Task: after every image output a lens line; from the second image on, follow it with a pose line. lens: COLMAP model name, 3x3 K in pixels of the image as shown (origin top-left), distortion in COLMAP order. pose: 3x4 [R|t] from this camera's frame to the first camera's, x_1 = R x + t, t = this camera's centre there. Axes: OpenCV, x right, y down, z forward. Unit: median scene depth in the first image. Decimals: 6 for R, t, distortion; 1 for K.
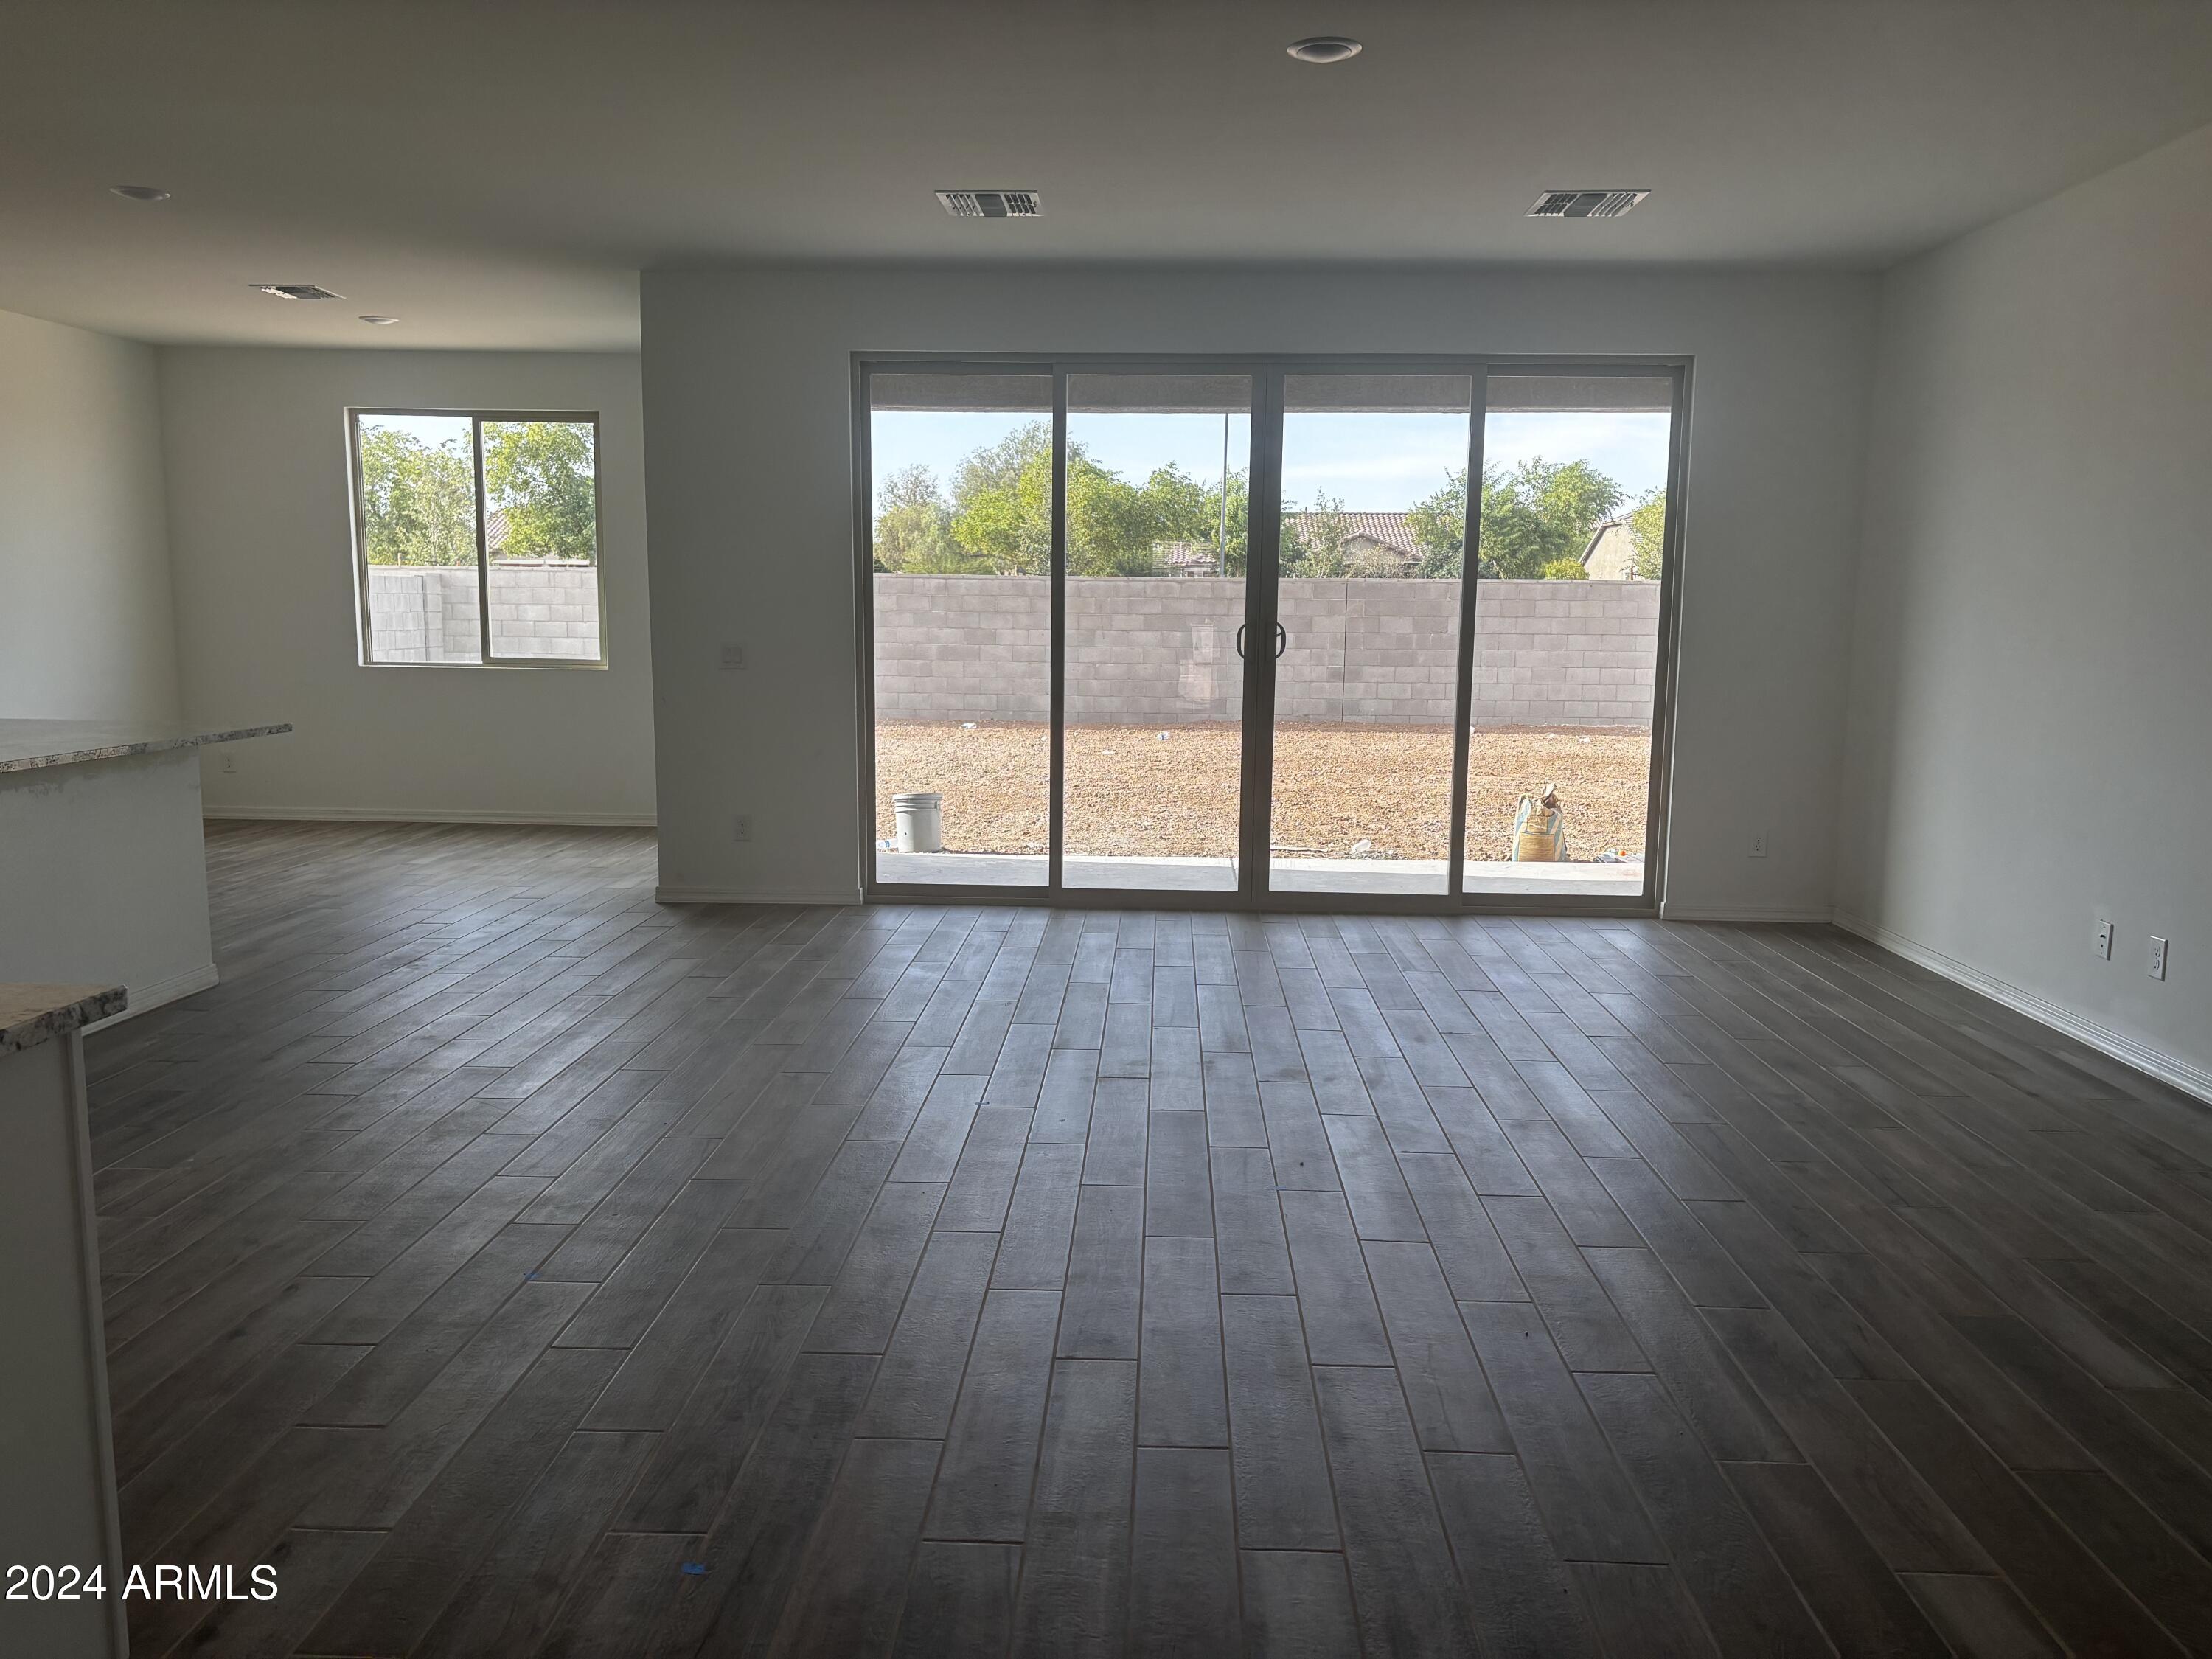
lens RADIAL K [[1645.8, 0, 1104.5], [0, 1645.8, 847.9], [0, 0, 1]] dist [0.043839, -0.004198]
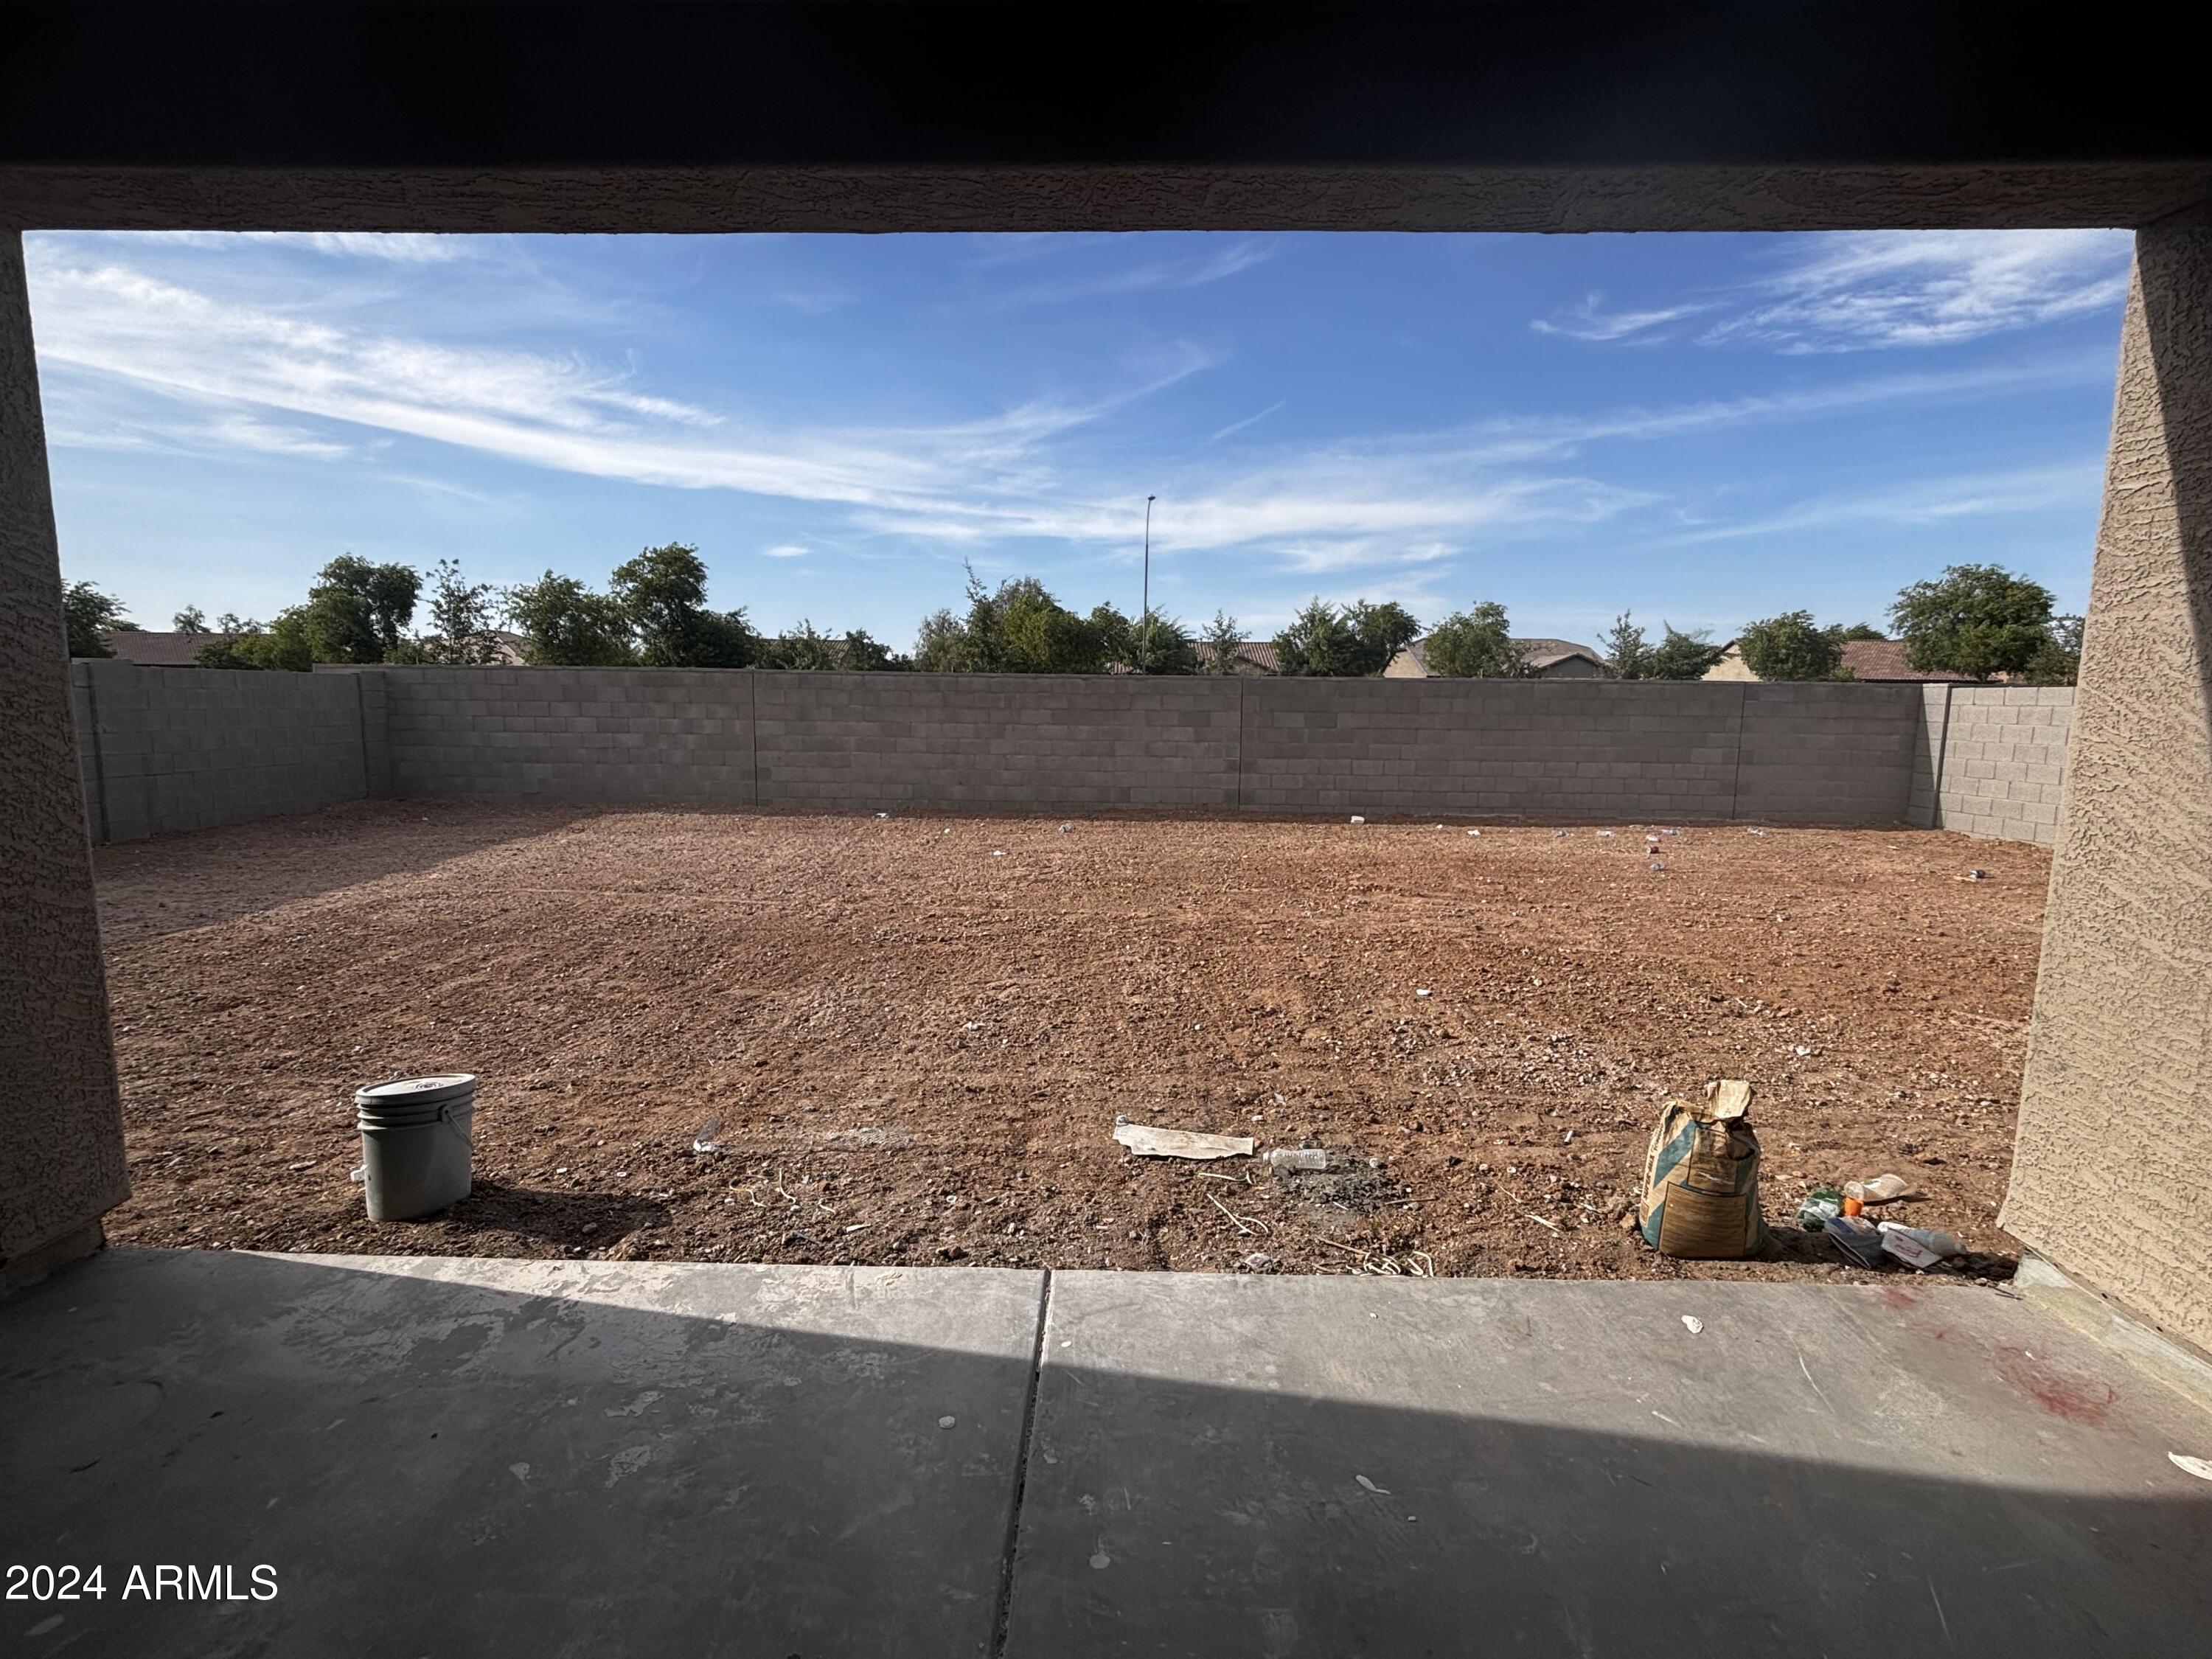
lens RADIAL K [[992.3, 0, 1108.0], [0, 992.3, 821.5], [0, 0, 1]] dist [-0.000150, -0.000063]
pose [[0.999636, -0.000865, 0.026978, 0.043064], [0.001568, 0.999659, -0.026052, -0.053074], [-0.026946, 0.026085, 0.999297, 0.364694]]
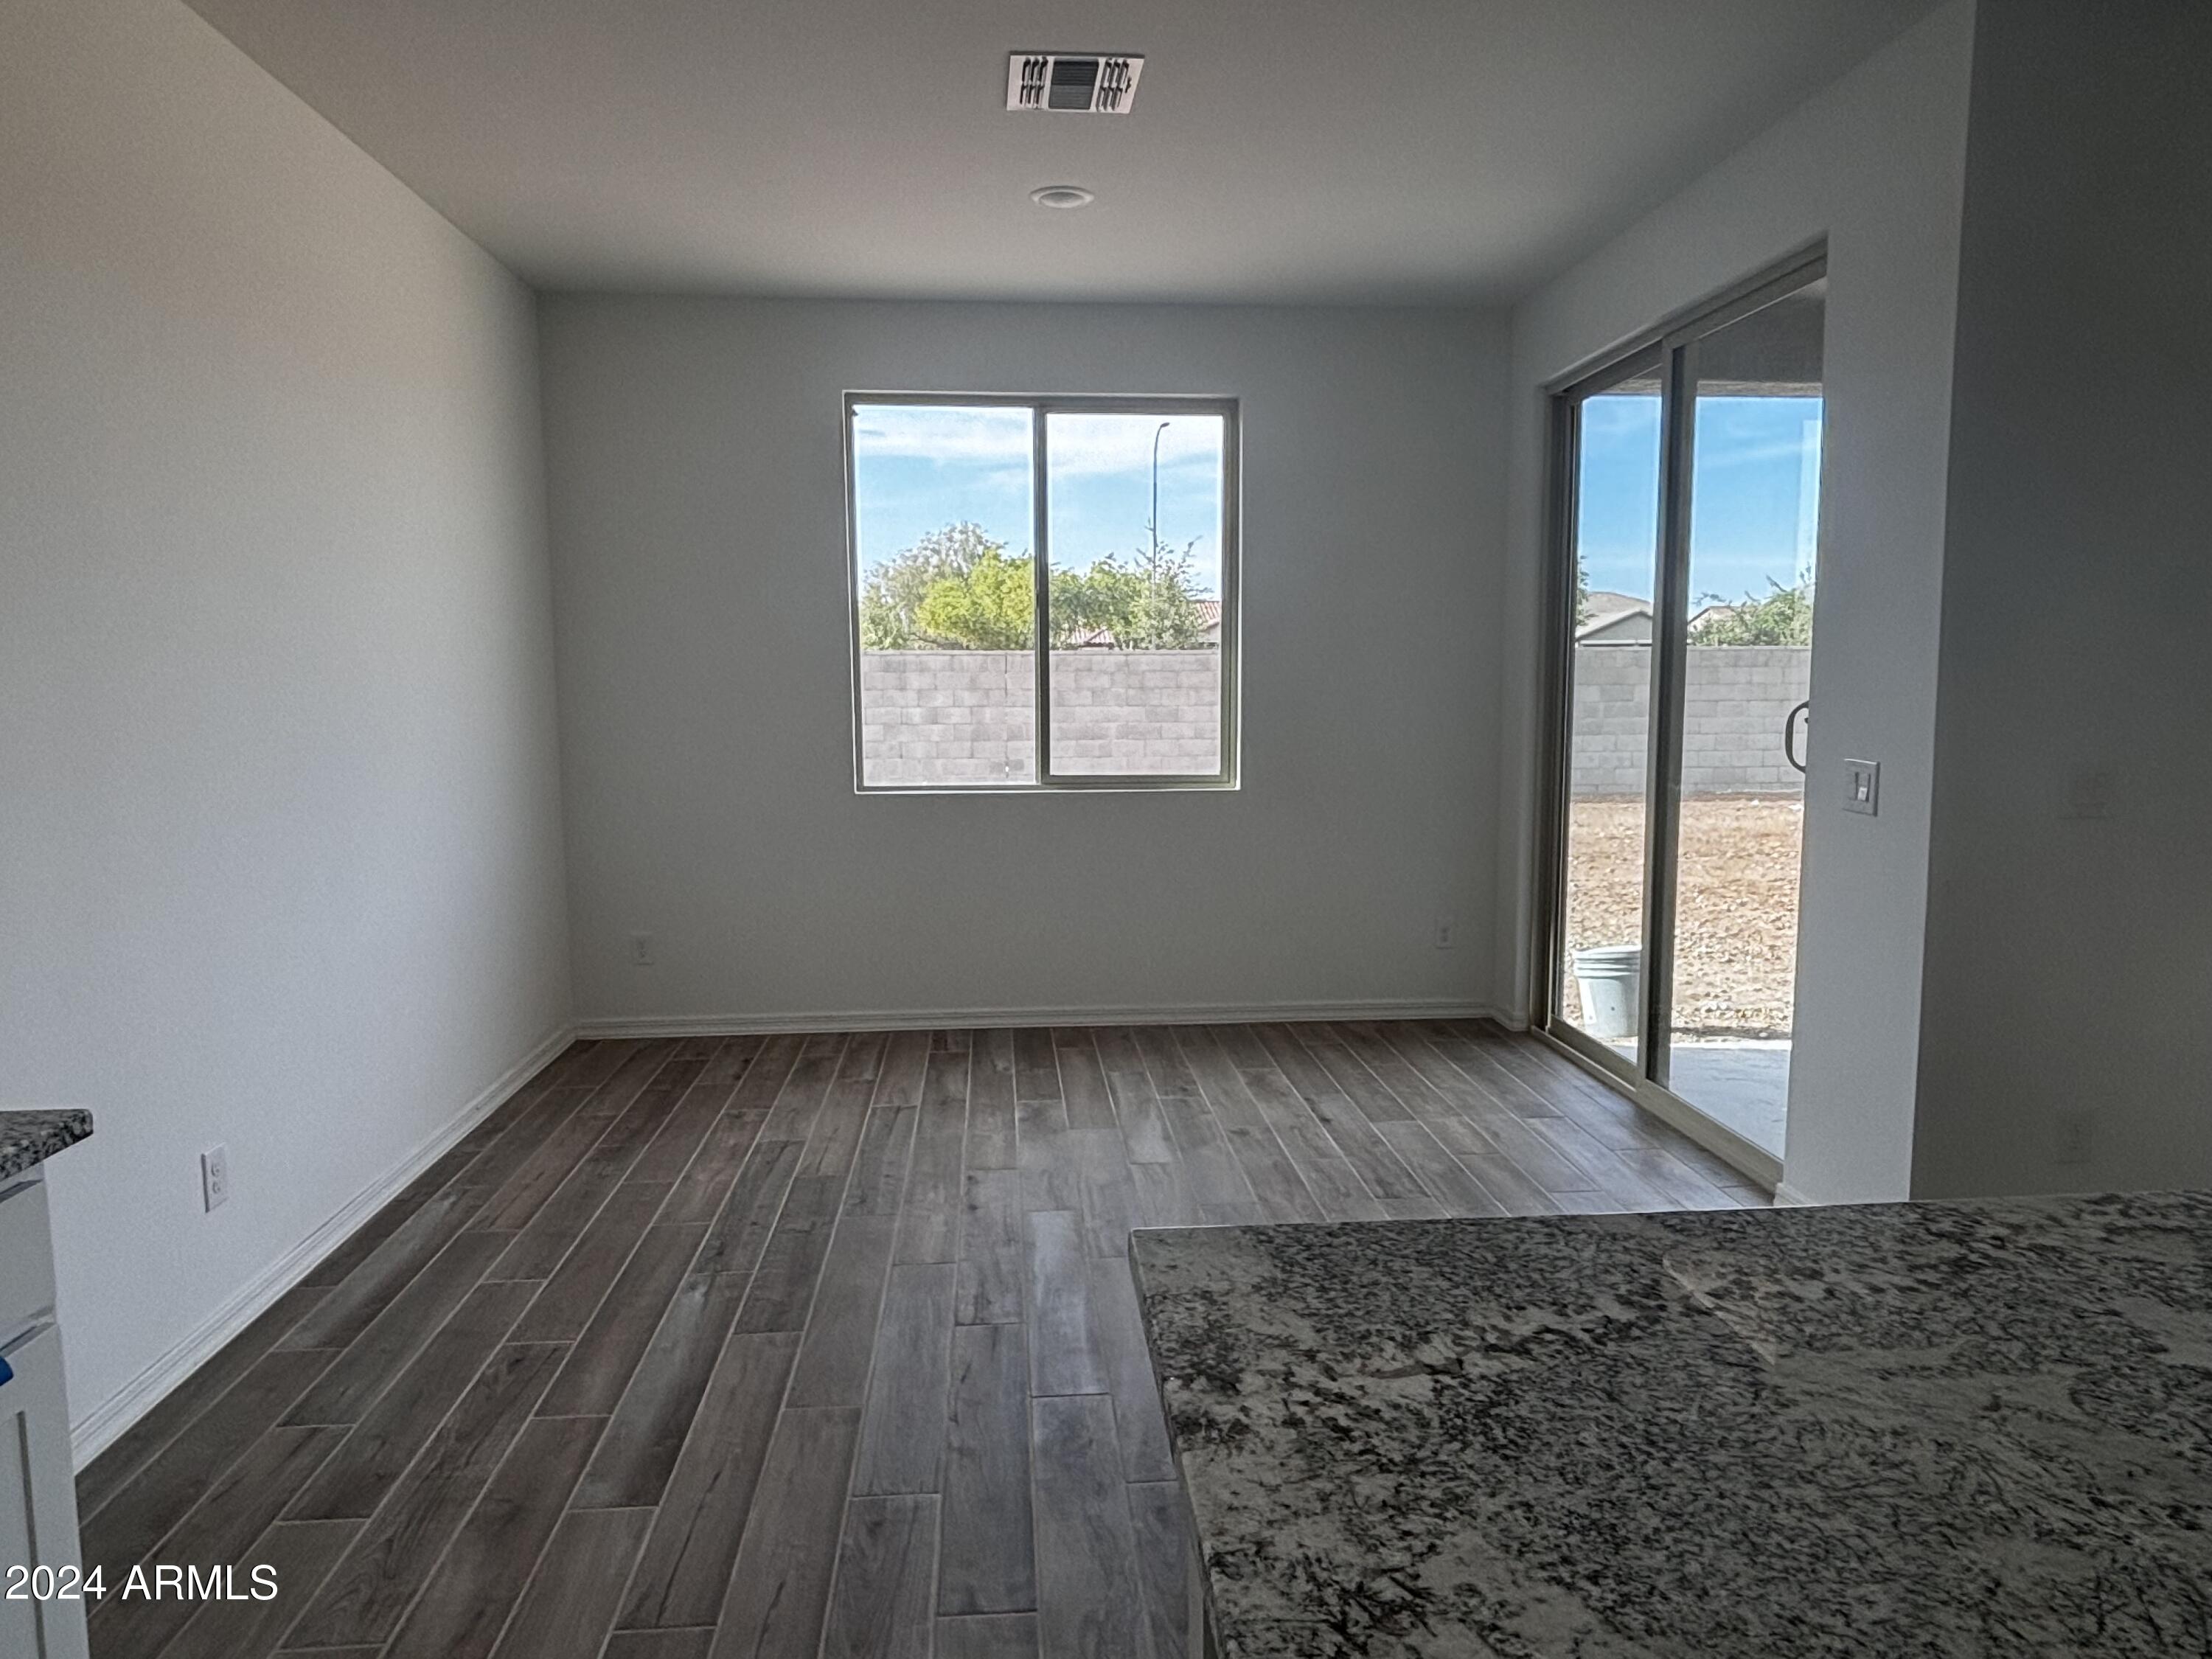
lens RADIAL K [[1346.8, 0, 1104.9], [0, 1346.8, 822.2], [0, 0, 1]] dist [0.004701, 0.000043]
pose [[0.992977, -0.030152, 0.114405, -0.200133], [0.034791, 0.998642, -0.038776, -0.036758], [-0.113080, 0.042484, 0.992677, 0.231378]]
